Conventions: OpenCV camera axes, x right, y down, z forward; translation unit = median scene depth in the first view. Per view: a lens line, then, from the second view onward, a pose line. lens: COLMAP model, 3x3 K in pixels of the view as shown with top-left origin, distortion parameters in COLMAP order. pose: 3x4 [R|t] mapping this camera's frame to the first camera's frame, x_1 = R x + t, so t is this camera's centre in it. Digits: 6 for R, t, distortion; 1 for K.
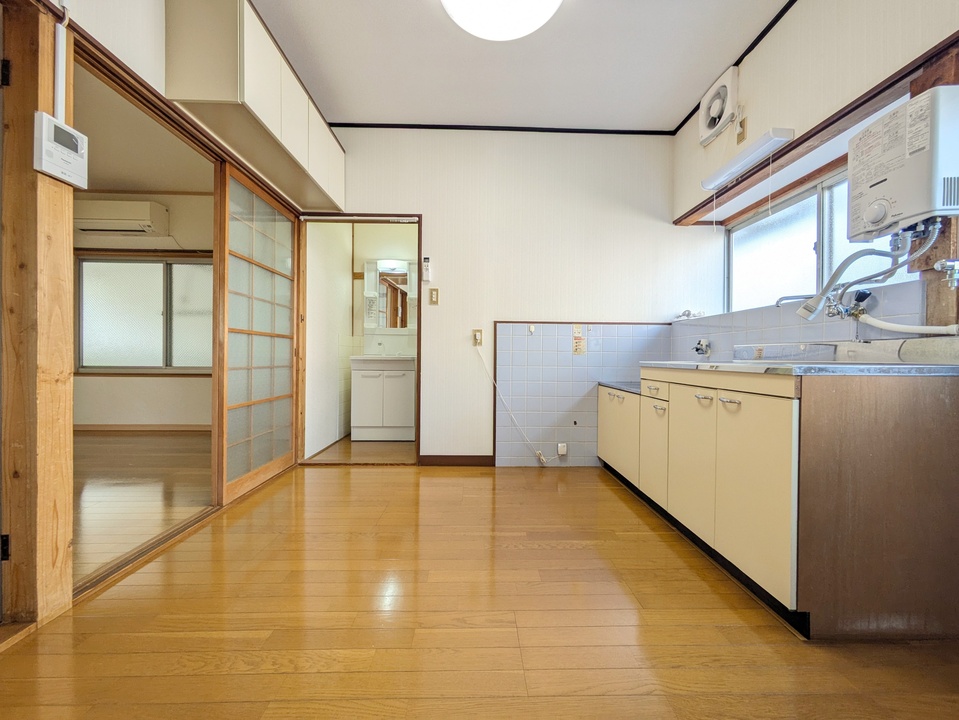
lens RADIAL K [[378.5, 0, 483.5], [0, 378.5, 359.5], [0, 0, 1]] dist [0.001836, -0.000263]
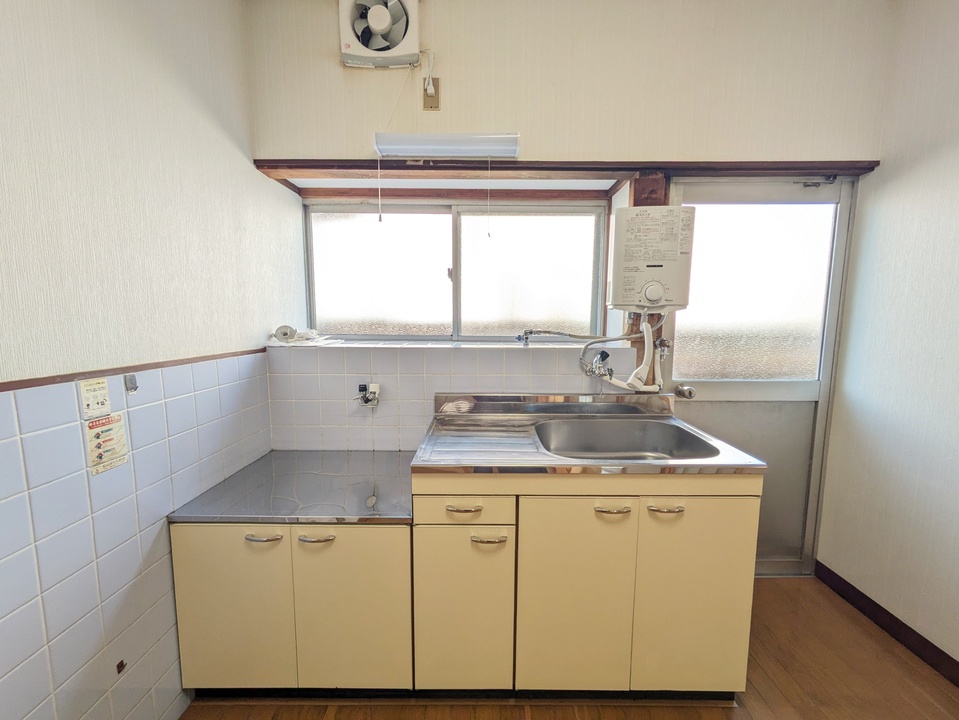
lens RADIAL K [[378.5, 0, 483.5], [0, 378.5, 359.5], [0, 0, 1]] dist [0.001836, -0.000263]
pose [[0.028086, -0.117035, 0.992731, -0.057067], [0.003001, 0.993128, 0.116997, -0.148565], [-0.999601, -0.000306, 0.028244, 0.681808]]
